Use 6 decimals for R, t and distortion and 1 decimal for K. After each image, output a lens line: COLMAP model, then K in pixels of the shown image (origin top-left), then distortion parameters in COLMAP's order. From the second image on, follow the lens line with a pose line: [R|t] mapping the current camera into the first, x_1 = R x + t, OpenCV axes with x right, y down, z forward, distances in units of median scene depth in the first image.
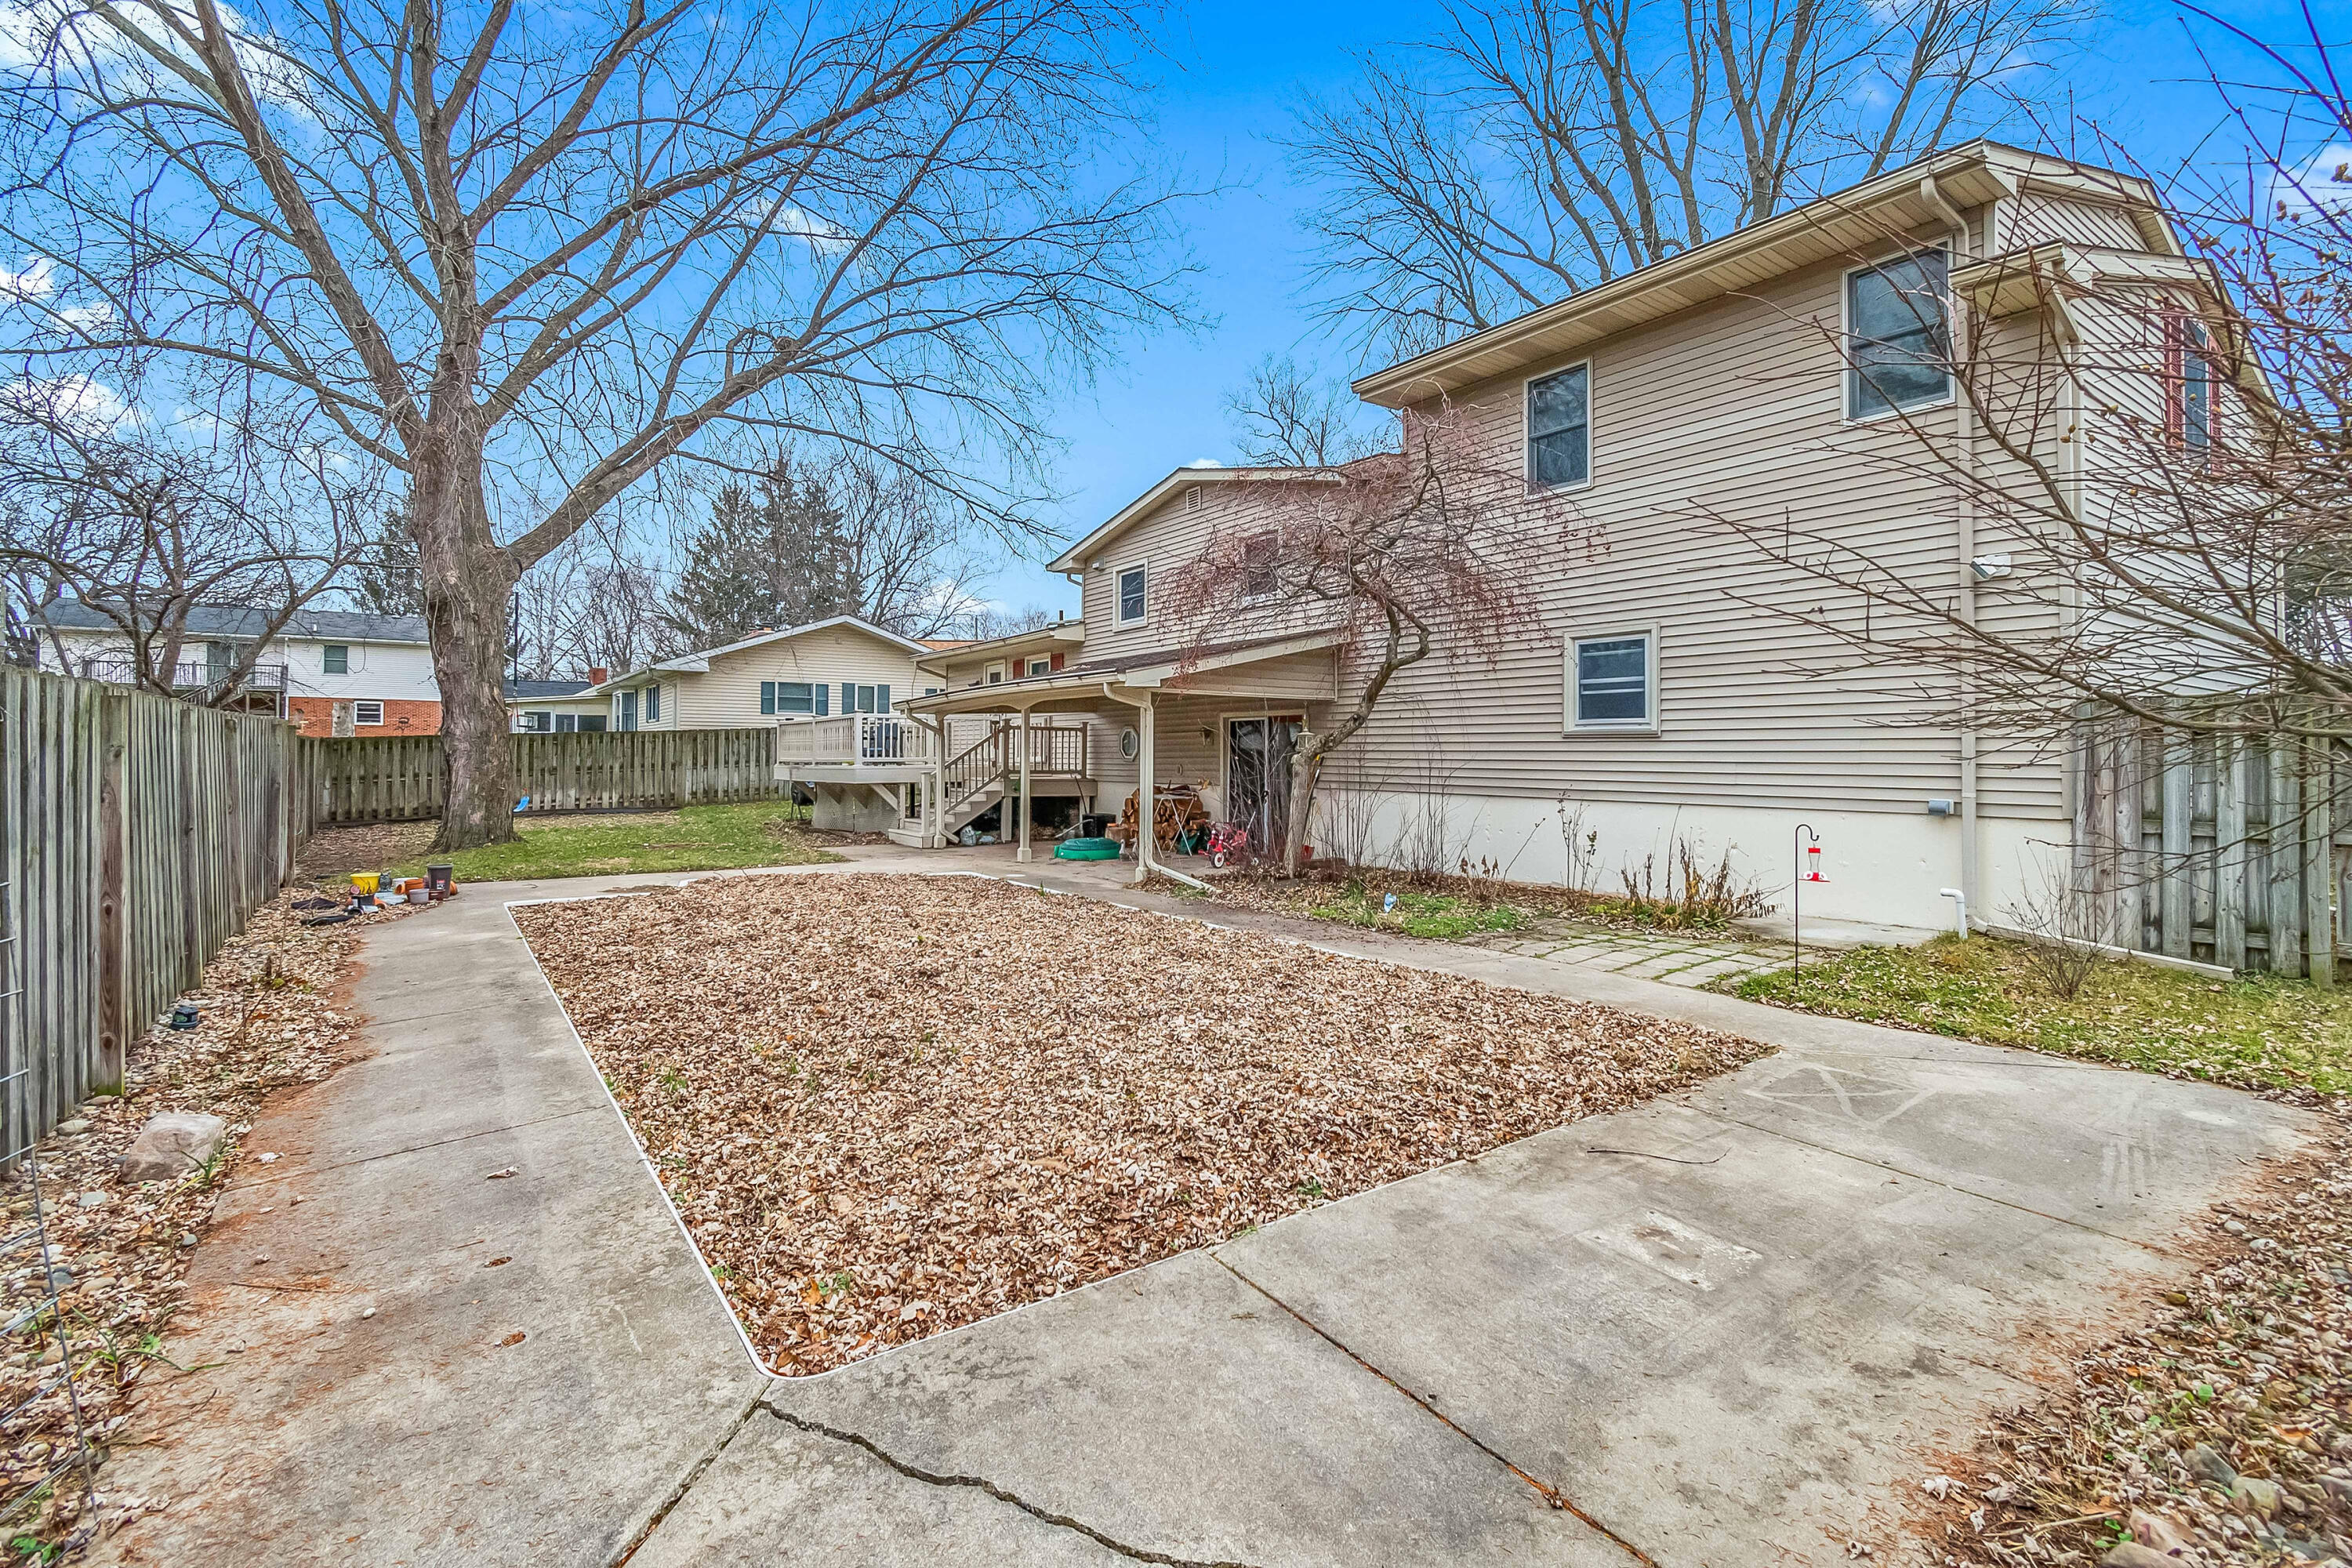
lens RADIAL K [[1046.2, 0, 1176.1], [0, 1046.2, 767.2], [0, 0, 1]] dist [0.005363, -0.004862]
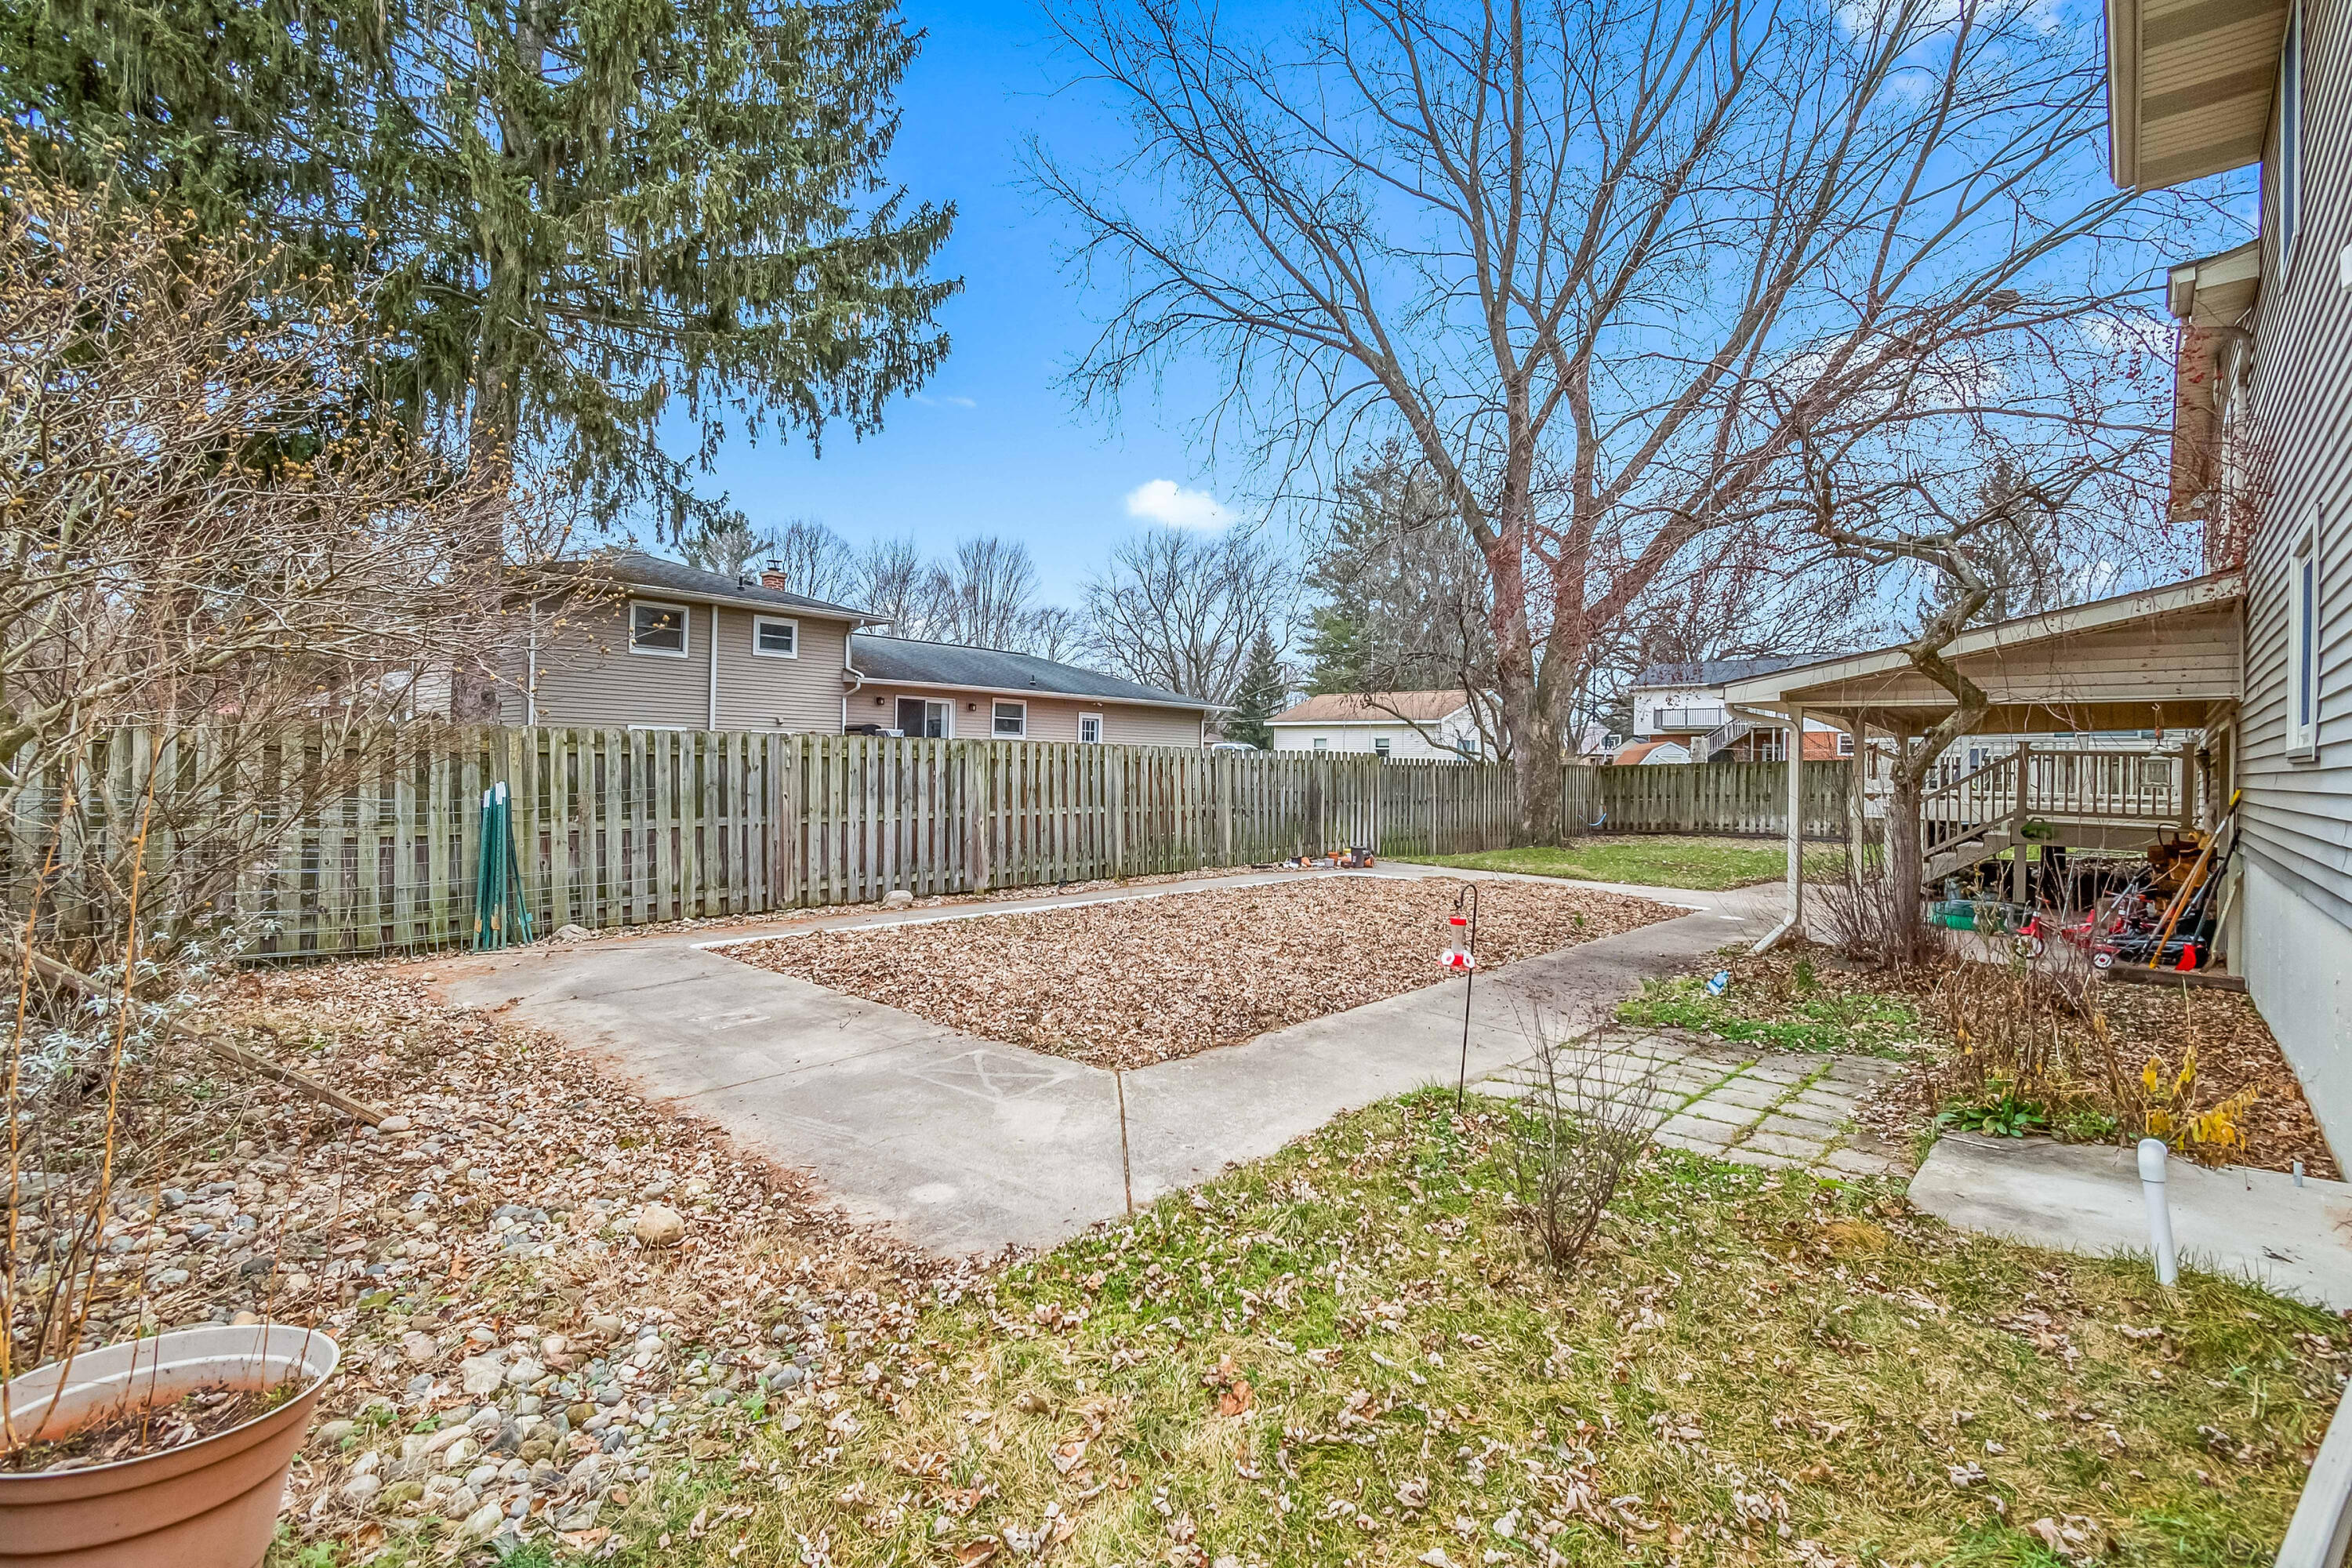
lens RADIAL K [[1068.5, 0, 1169.7], [0, 1068.5, 790.5], [0, 0, 1]] dist [0.001526, -0.004603]
pose [[0.211748, 0.024221, -0.977024, 0.534367], [-0.032918, 0.999302, 0.017639, -0.004208], [0.976770, 0.028427, 0.212398, 0.284105]]
